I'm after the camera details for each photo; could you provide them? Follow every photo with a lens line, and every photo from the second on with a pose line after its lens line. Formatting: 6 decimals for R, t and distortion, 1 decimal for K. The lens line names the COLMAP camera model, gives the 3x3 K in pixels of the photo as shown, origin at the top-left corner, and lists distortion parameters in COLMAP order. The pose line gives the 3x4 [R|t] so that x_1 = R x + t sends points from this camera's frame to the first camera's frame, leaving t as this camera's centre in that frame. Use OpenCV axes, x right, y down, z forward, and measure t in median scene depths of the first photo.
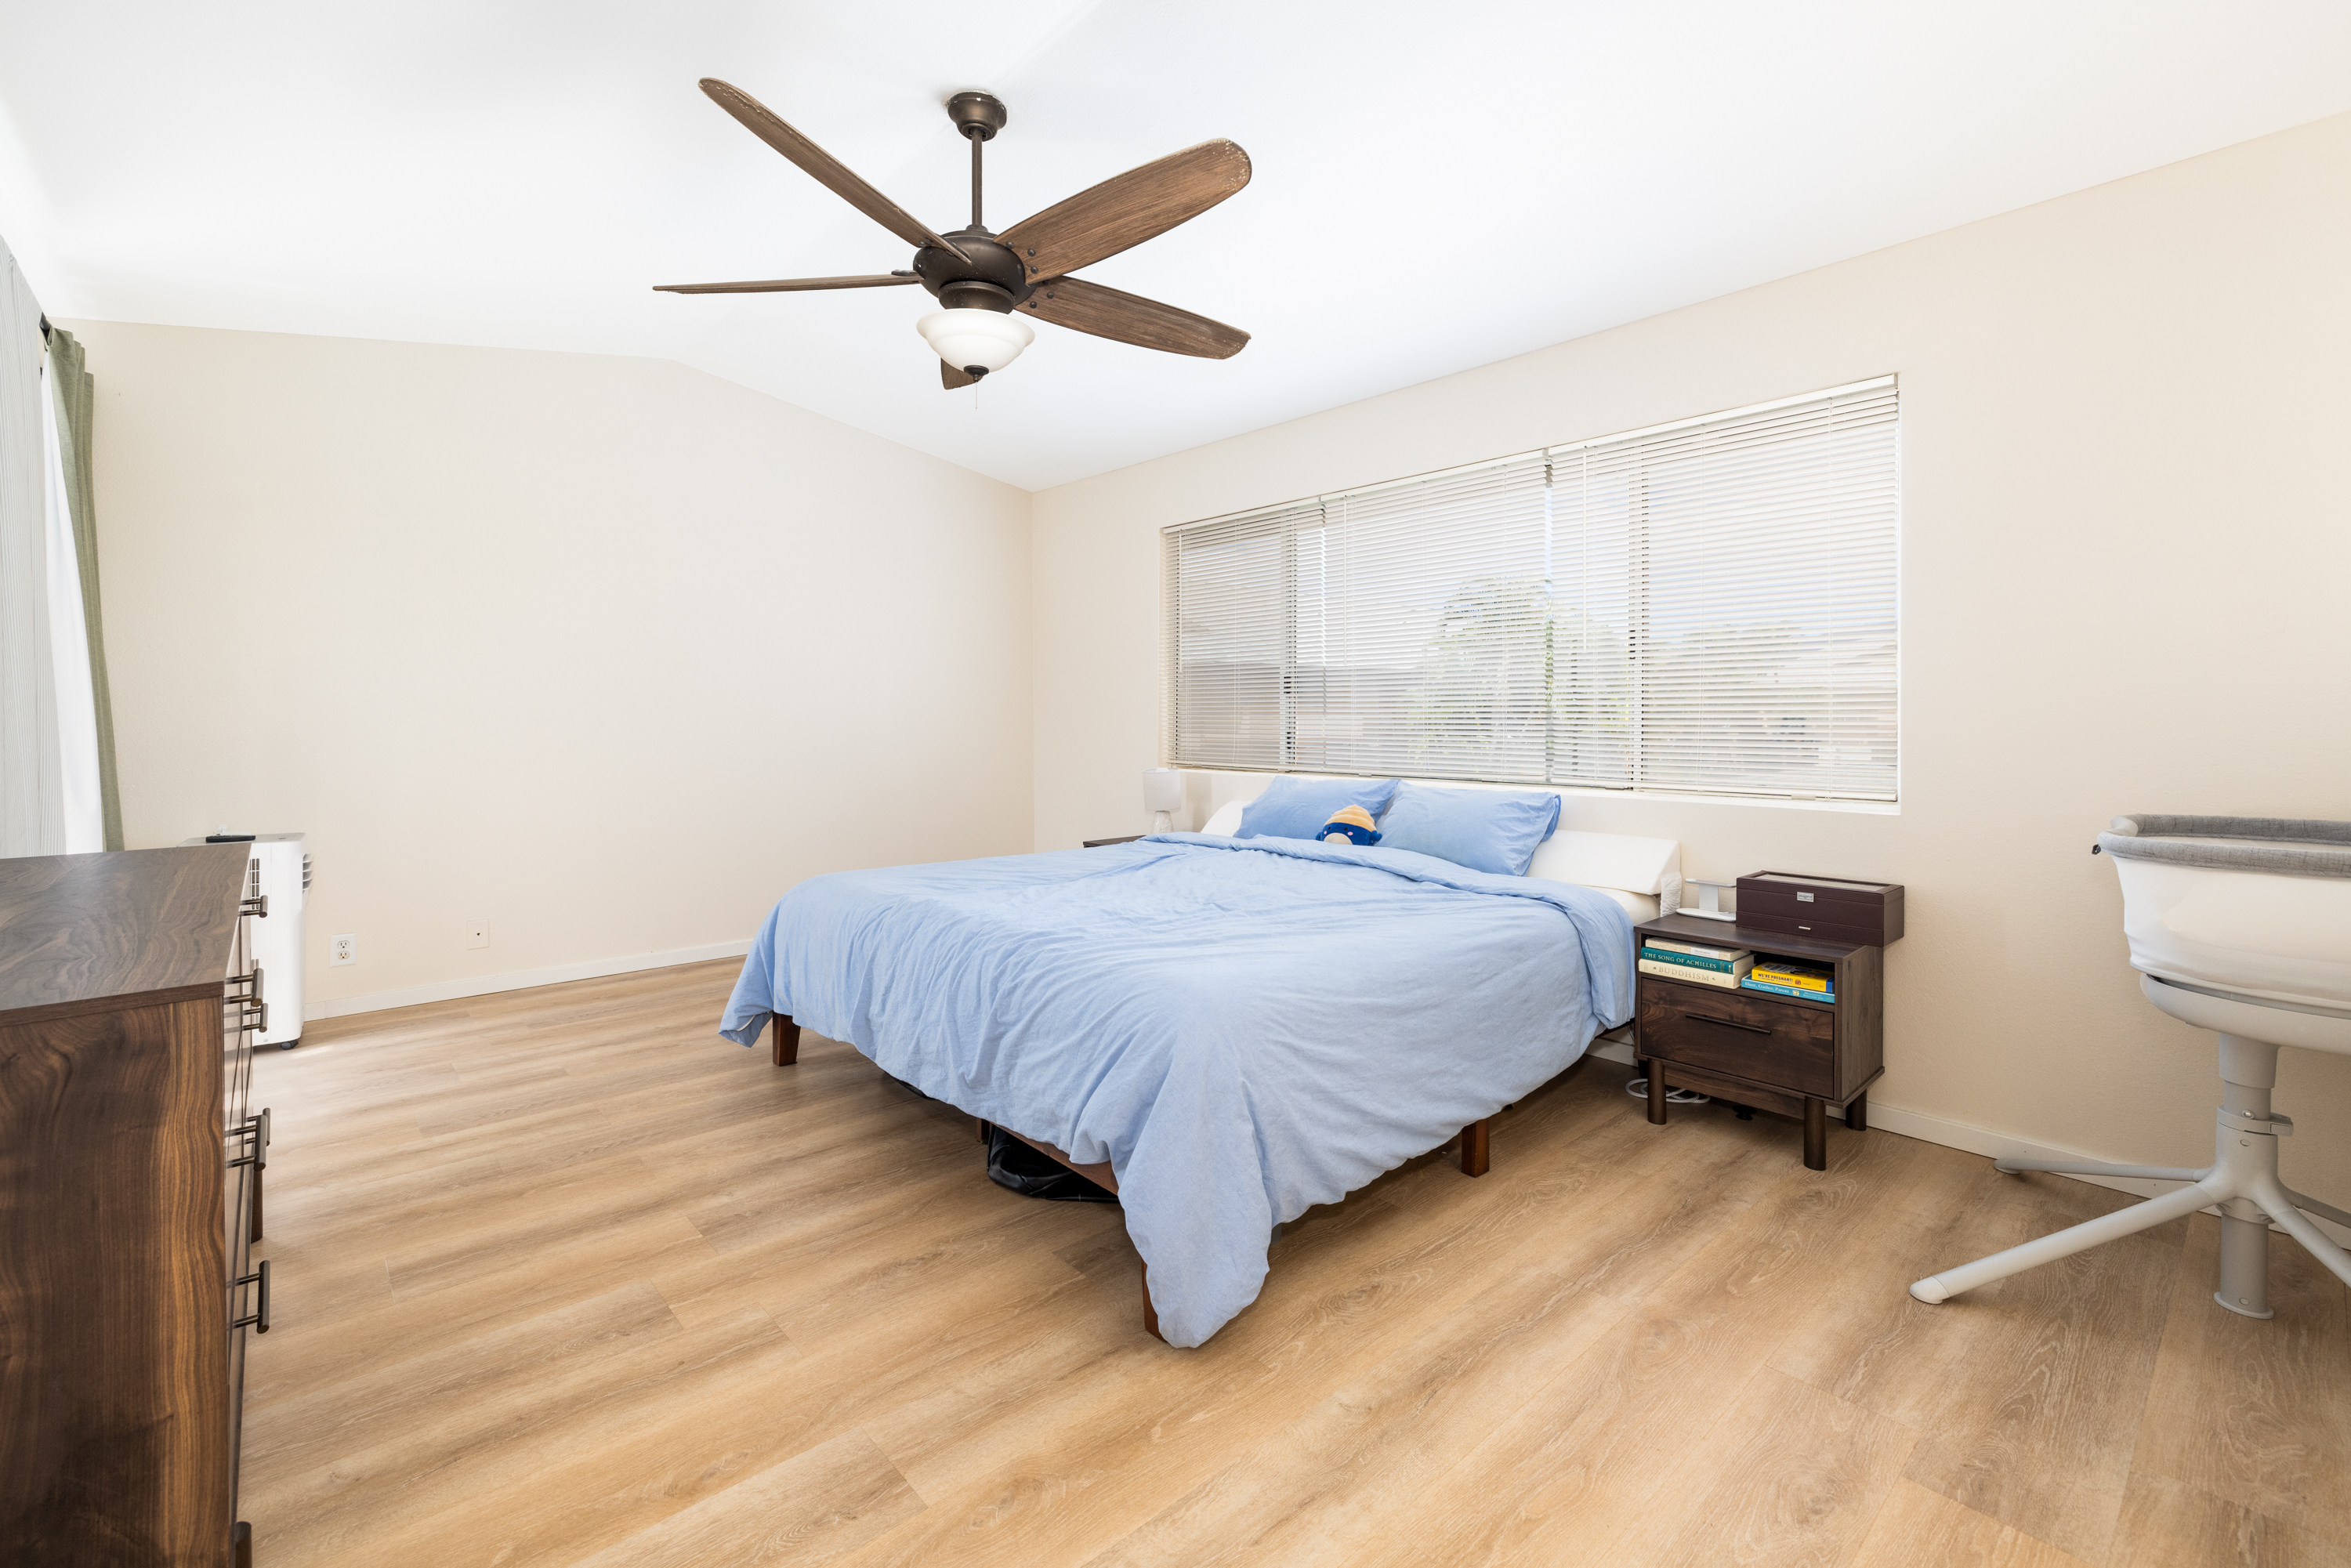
lens RADIAL K [[1029.8, 0, 1168.0], [0, 1029.8, 725.7], [0, 0, 1]] dist [0.000922, 0.000230]
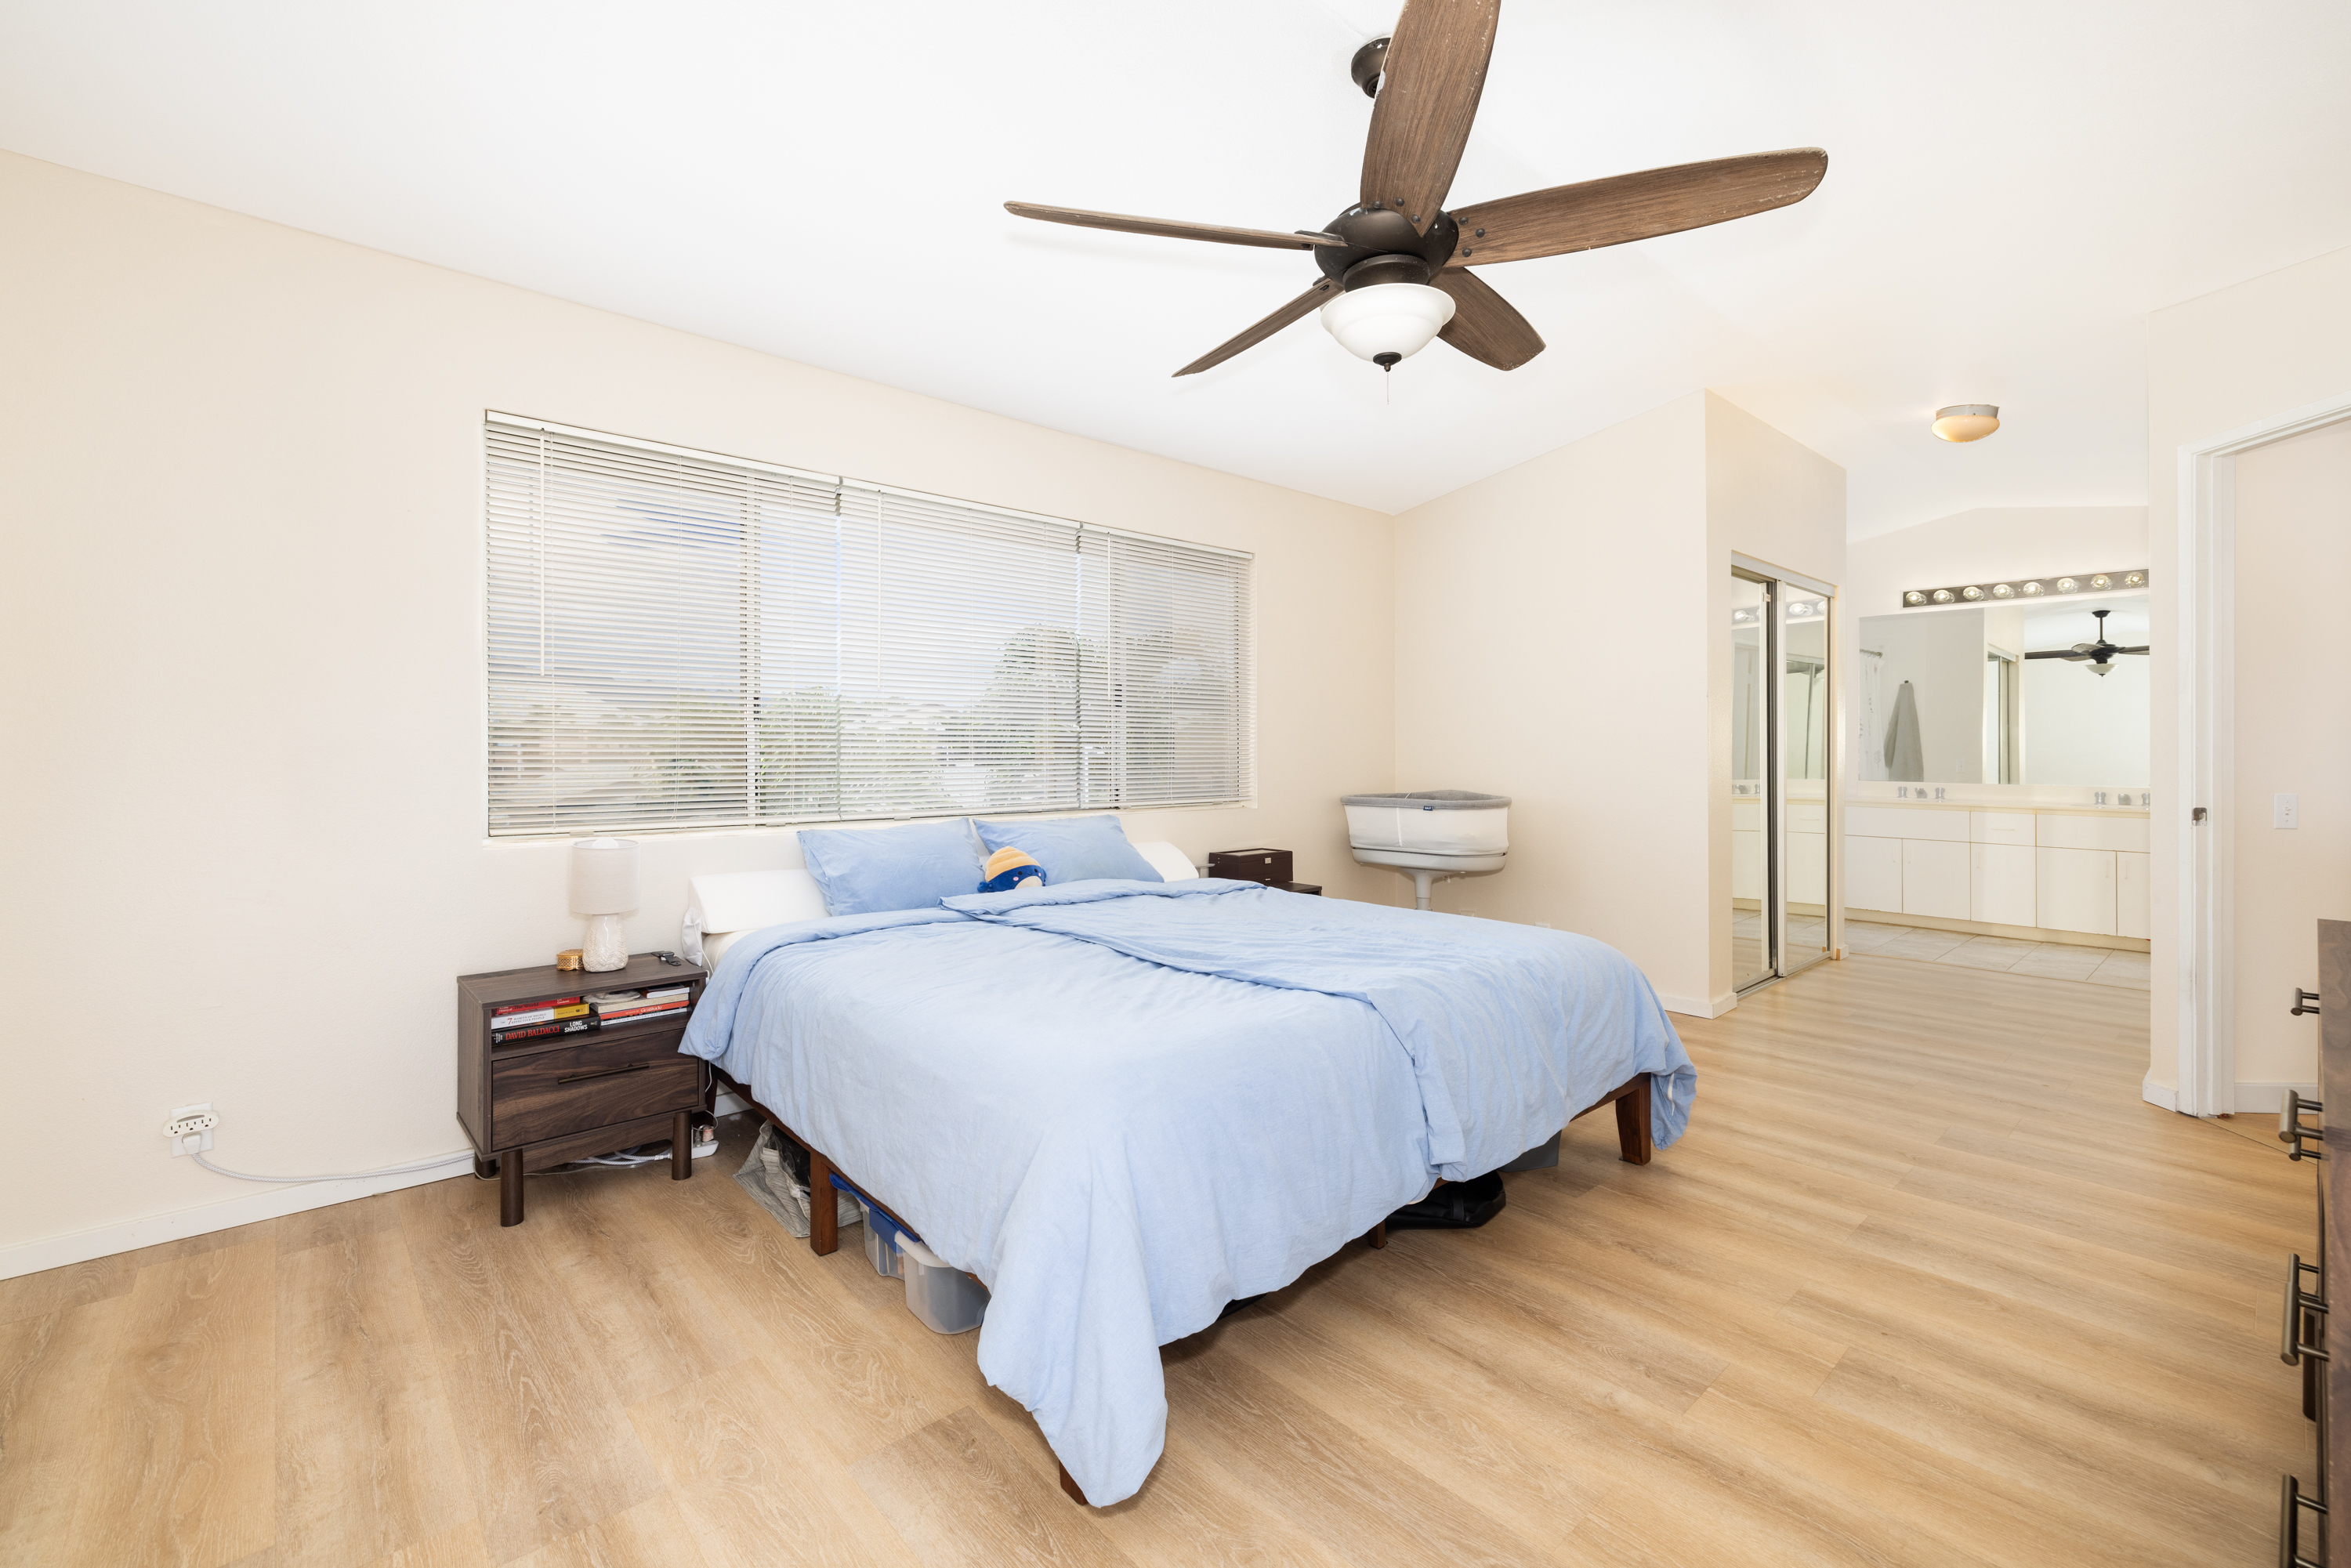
lens RADIAL K [[1008.7, 0, 1220.9], [0, 1008.7, 739.3], [0, 0, 1]] dist [-0.001119, -0.000190]
pose [[-0.033164, 0.011677, 0.999382, -1.297214], [0.010896, 0.999877, -0.011322, -0.013162], [-0.999391, 0.010514, -0.033287, 1.469159]]
